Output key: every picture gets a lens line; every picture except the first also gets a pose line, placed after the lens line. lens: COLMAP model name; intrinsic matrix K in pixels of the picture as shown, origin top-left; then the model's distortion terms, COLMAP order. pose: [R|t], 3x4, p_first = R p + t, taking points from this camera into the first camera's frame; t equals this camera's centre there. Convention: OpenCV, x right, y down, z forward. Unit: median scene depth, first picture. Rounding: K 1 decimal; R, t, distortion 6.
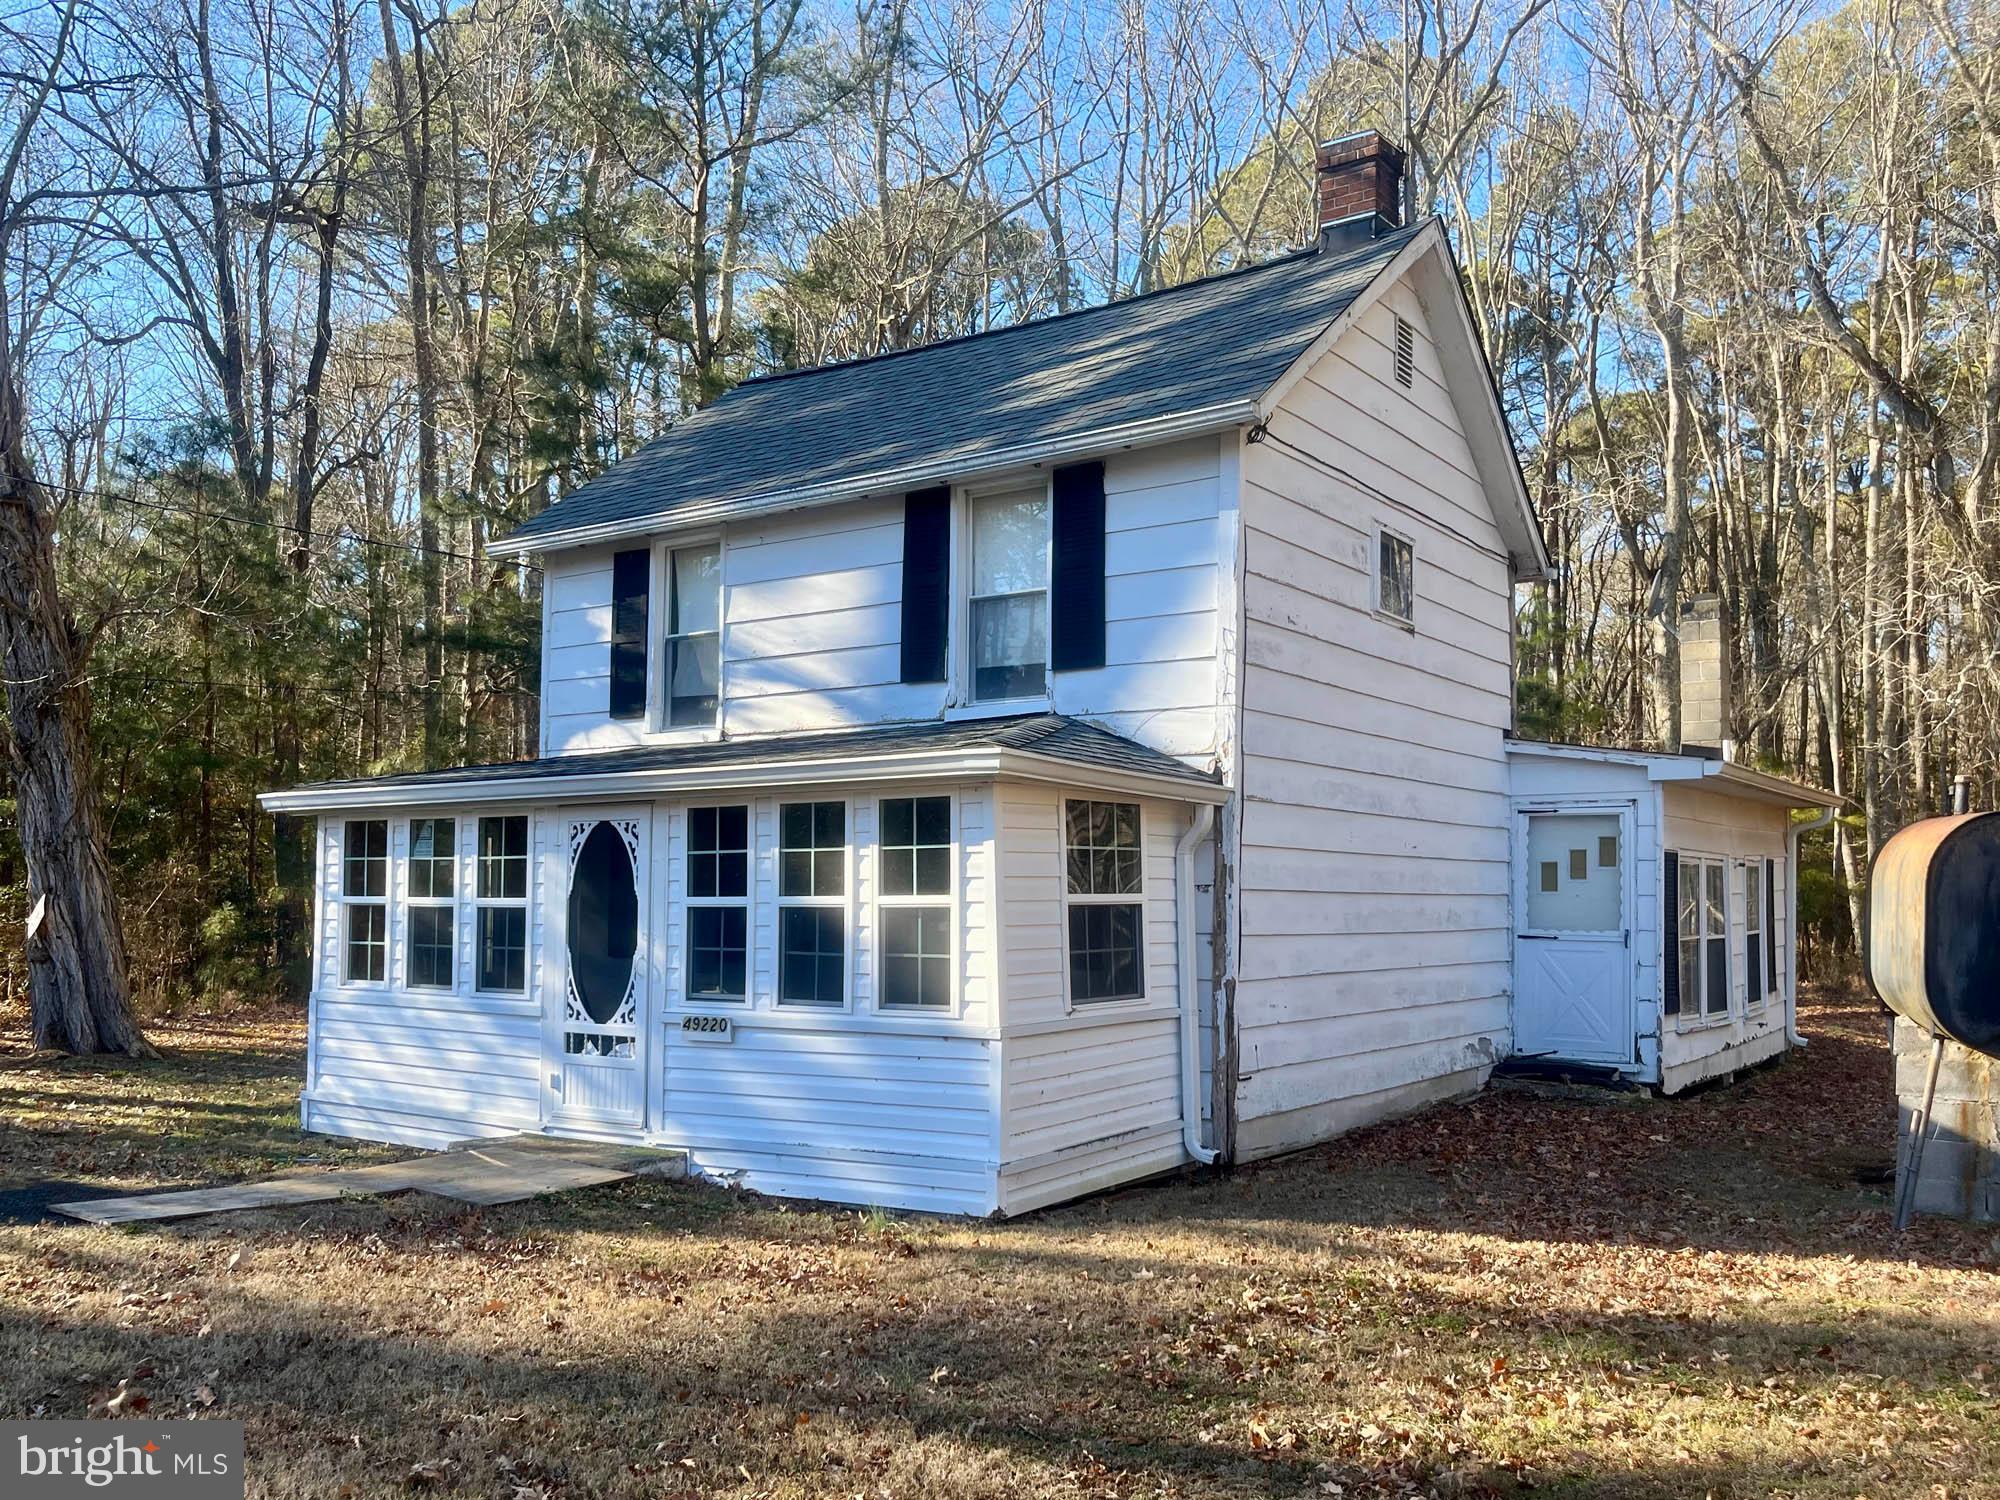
lens RADIAL K [[1680.8, 0, 1027.3], [0, 1680.8, 829.9], [0, 0, 1]] dist [-0.003680, -0.008661]
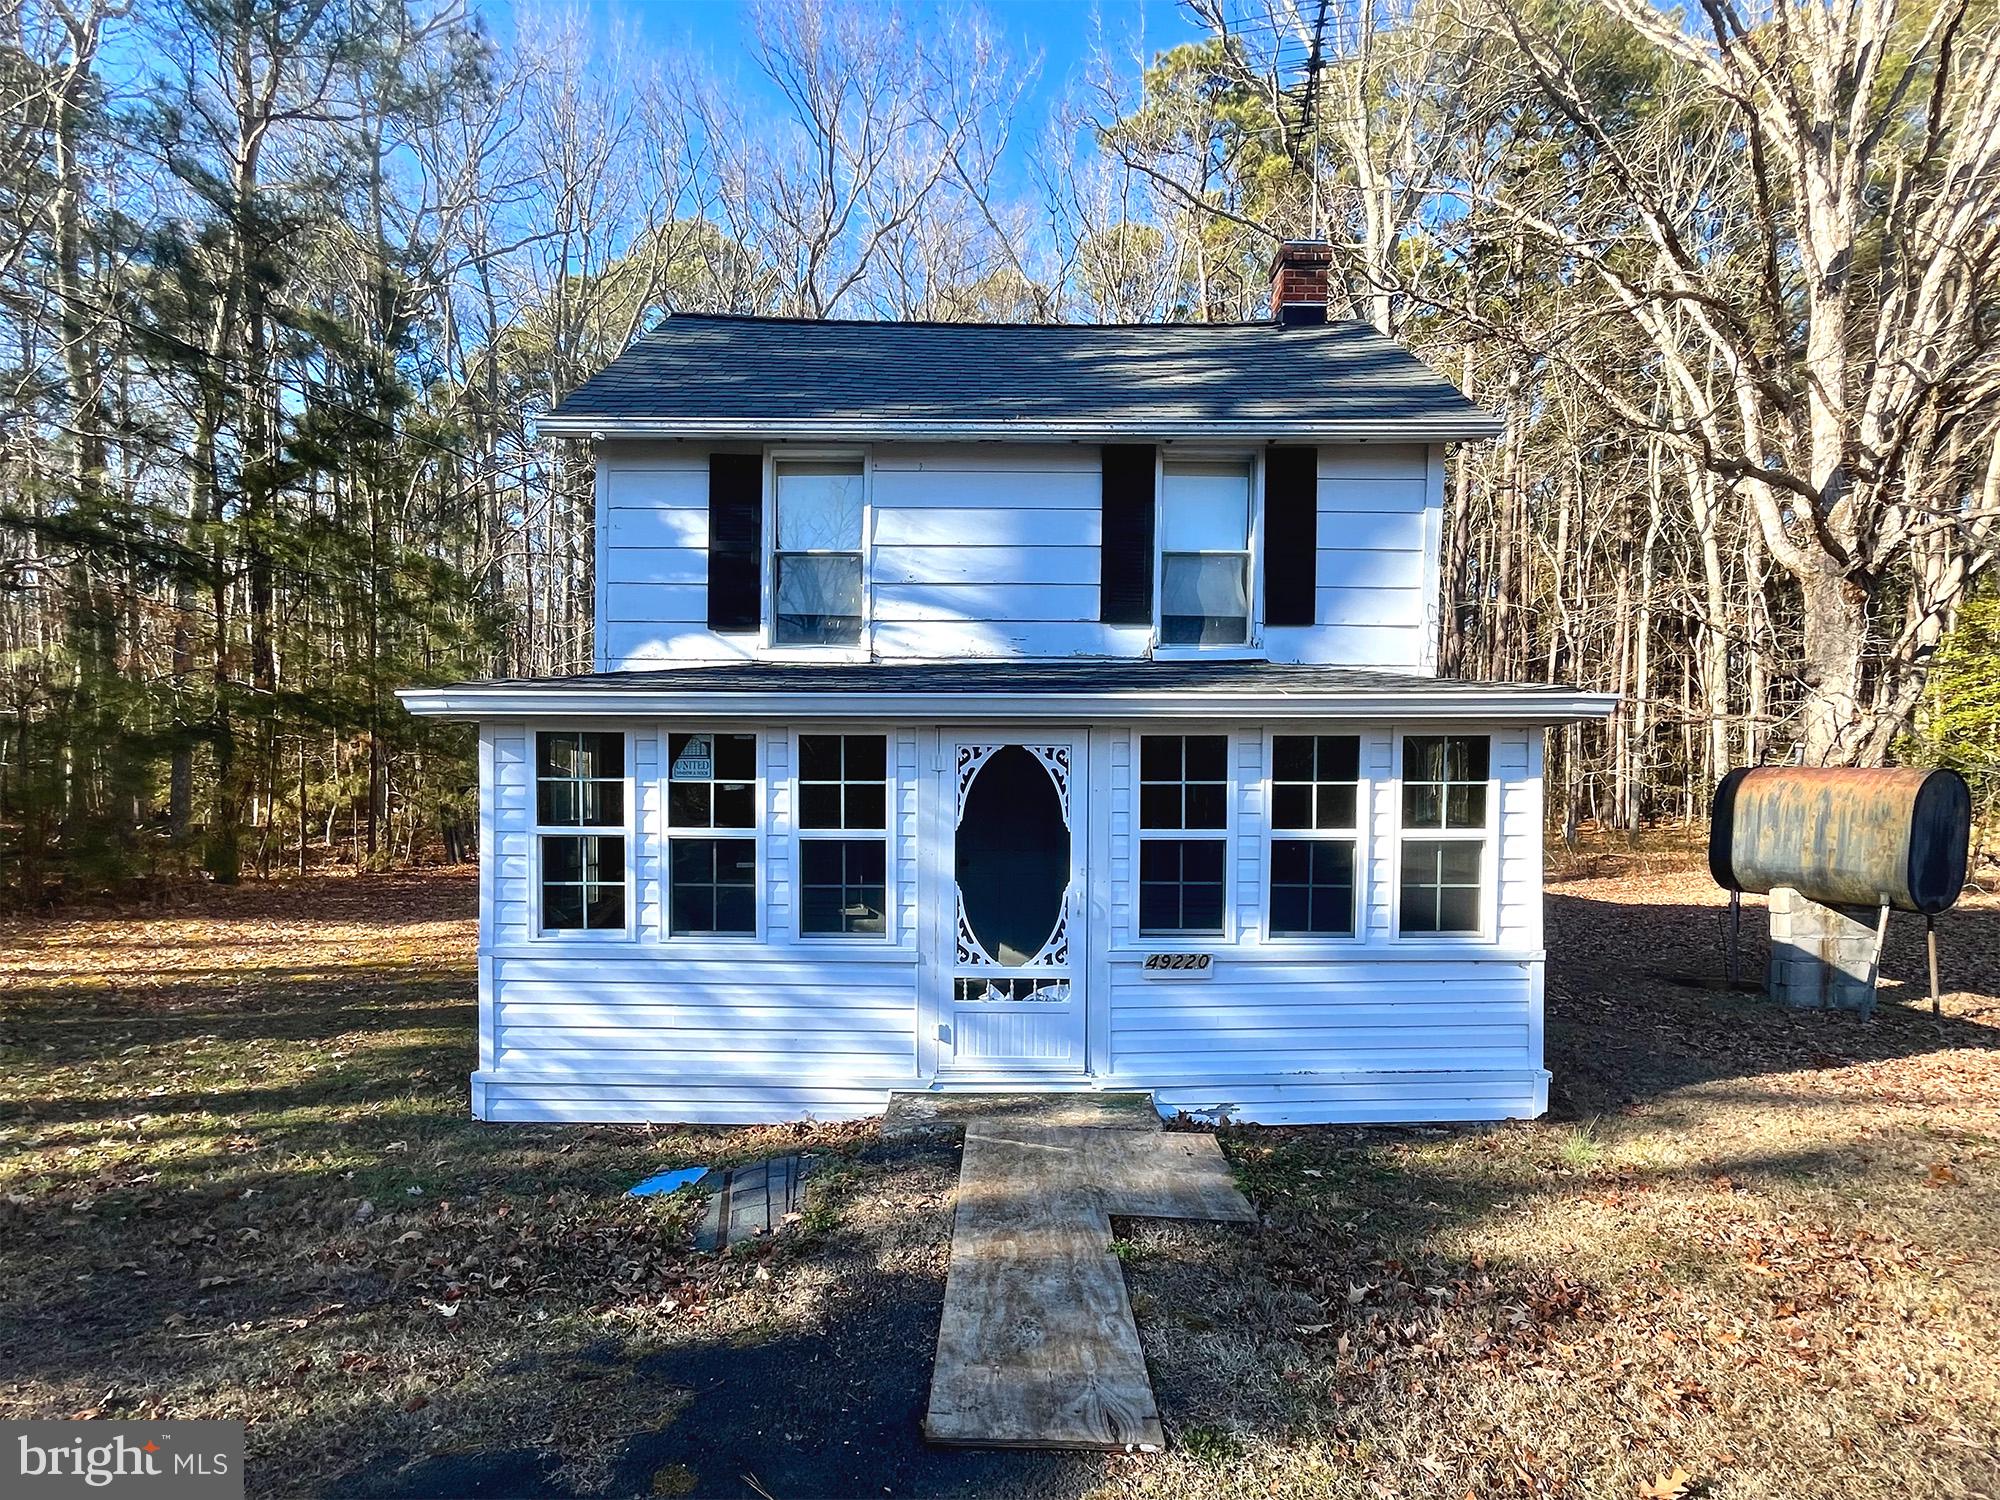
lens RADIAL K [[973.6, 0, 991.0], [0, 973.6, 821.4], [0, 0, 1]] dist [-0.008068, 0.000429]
pose [[0.824331, -0.019815, 0.565762, -0.531931], [-0.027317, 0.996831, 0.074714, -0.003003], [-0.565449, -0.077044, 0.821177, 0.543887]]
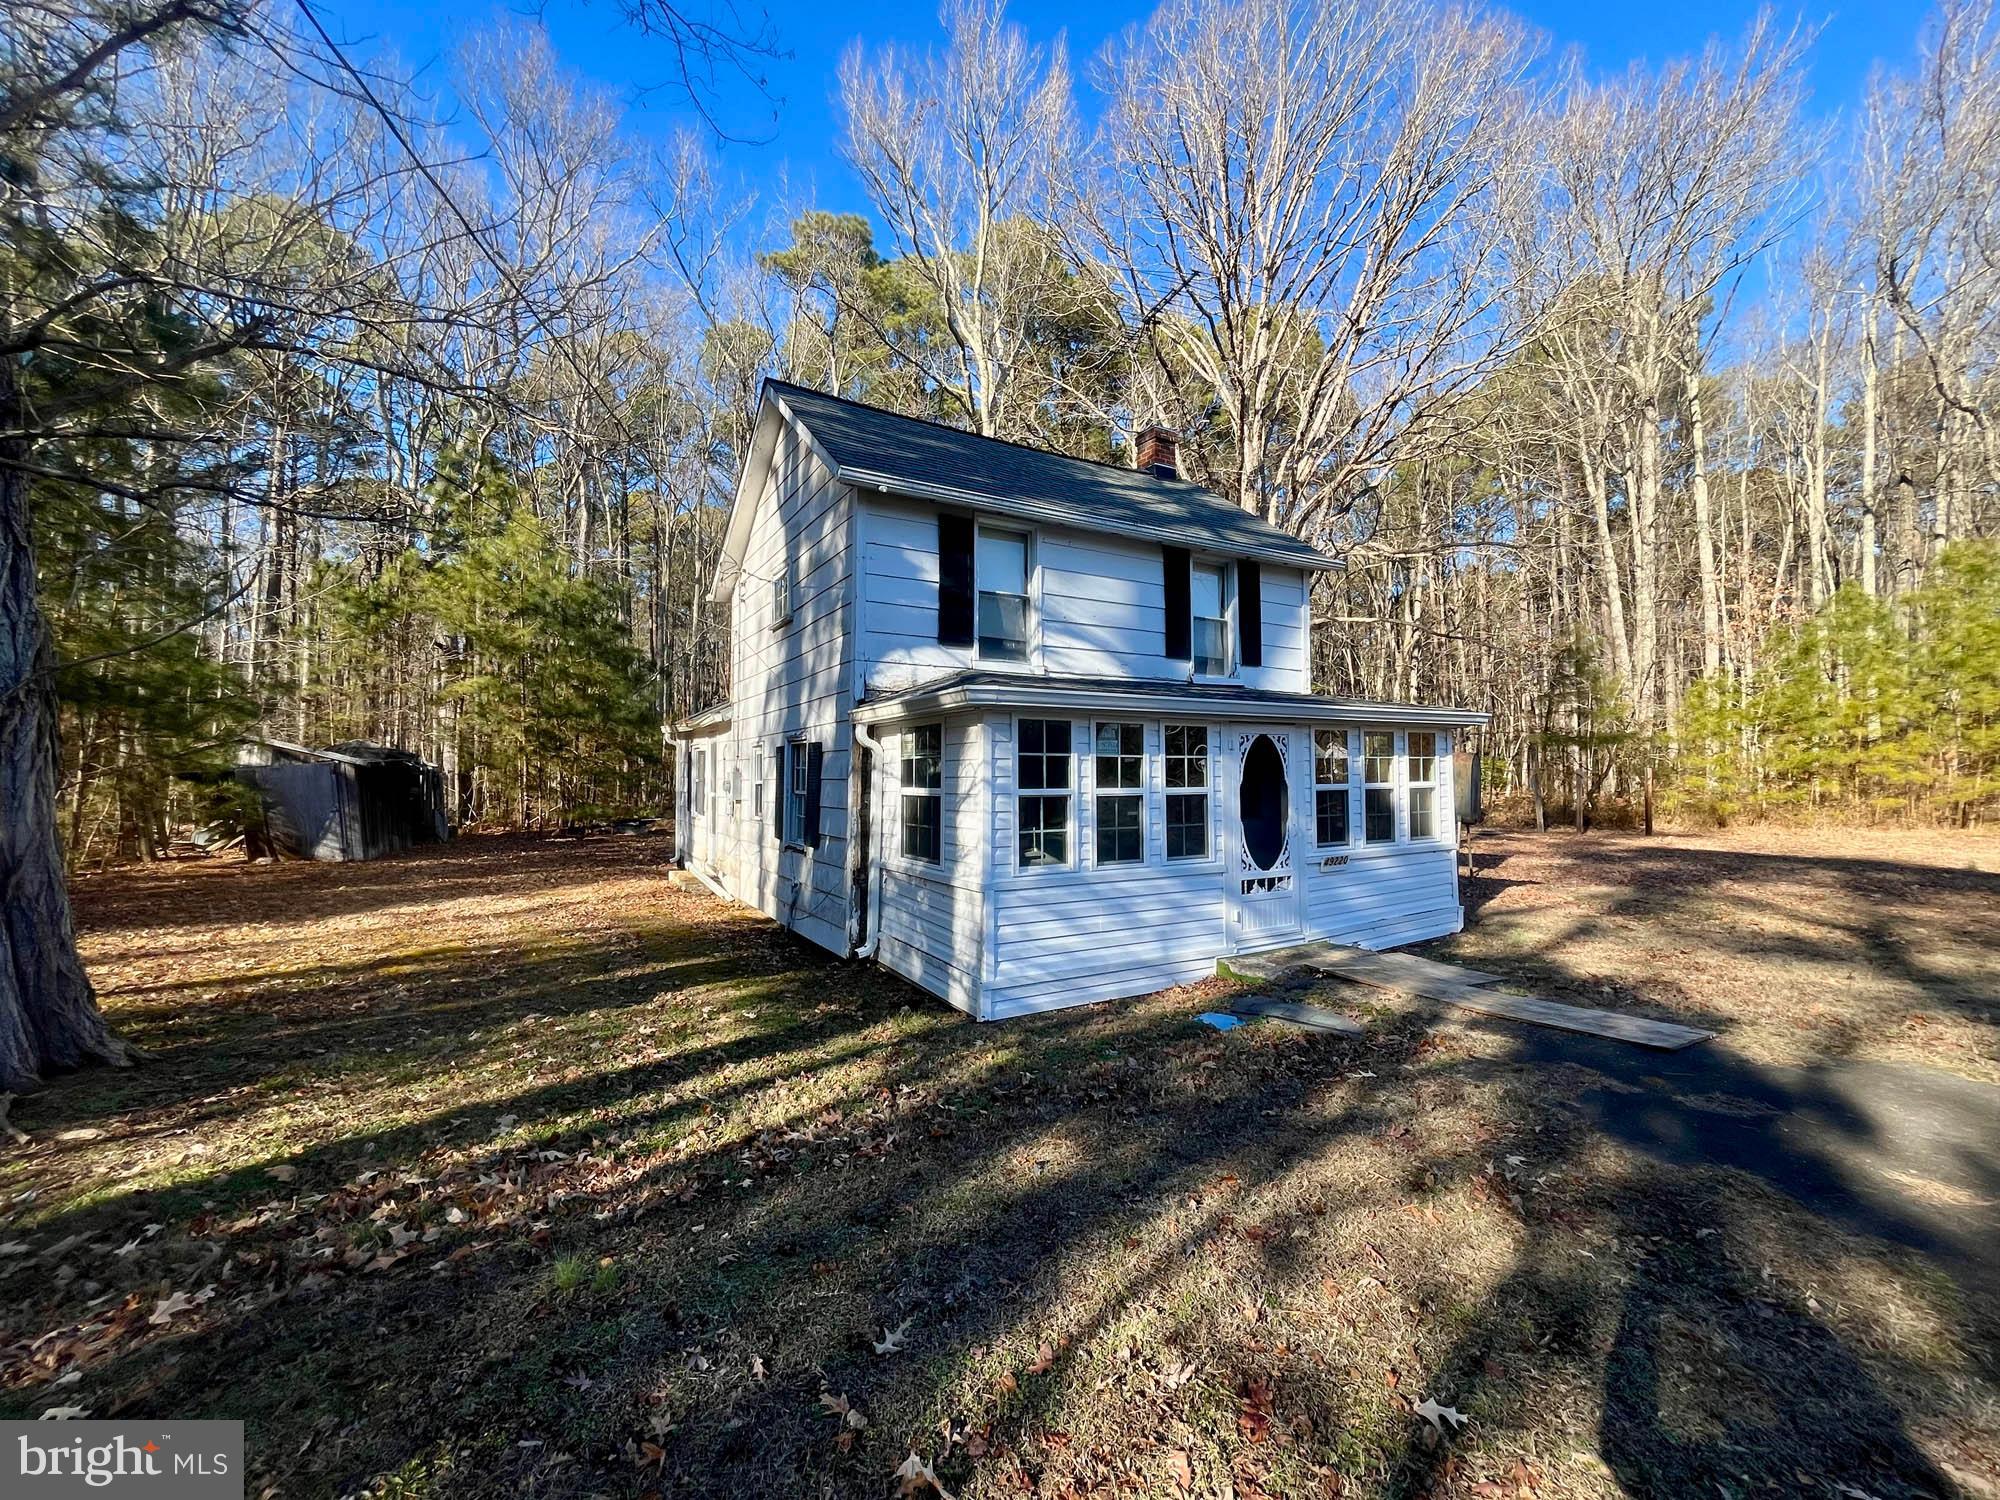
lens RADIAL K [[785.7, 0, 977.7], [0, 785.7, 744.1], [0, 0, 1]] dist [-0.002757, 0.000396]
pose [[0.446597, 0.028003, 0.894297, -0.938308], [-0.033007, 0.999345, -0.014809, 0.021064], [-0.894126, -0.022905, 0.447229, 0.869084]]
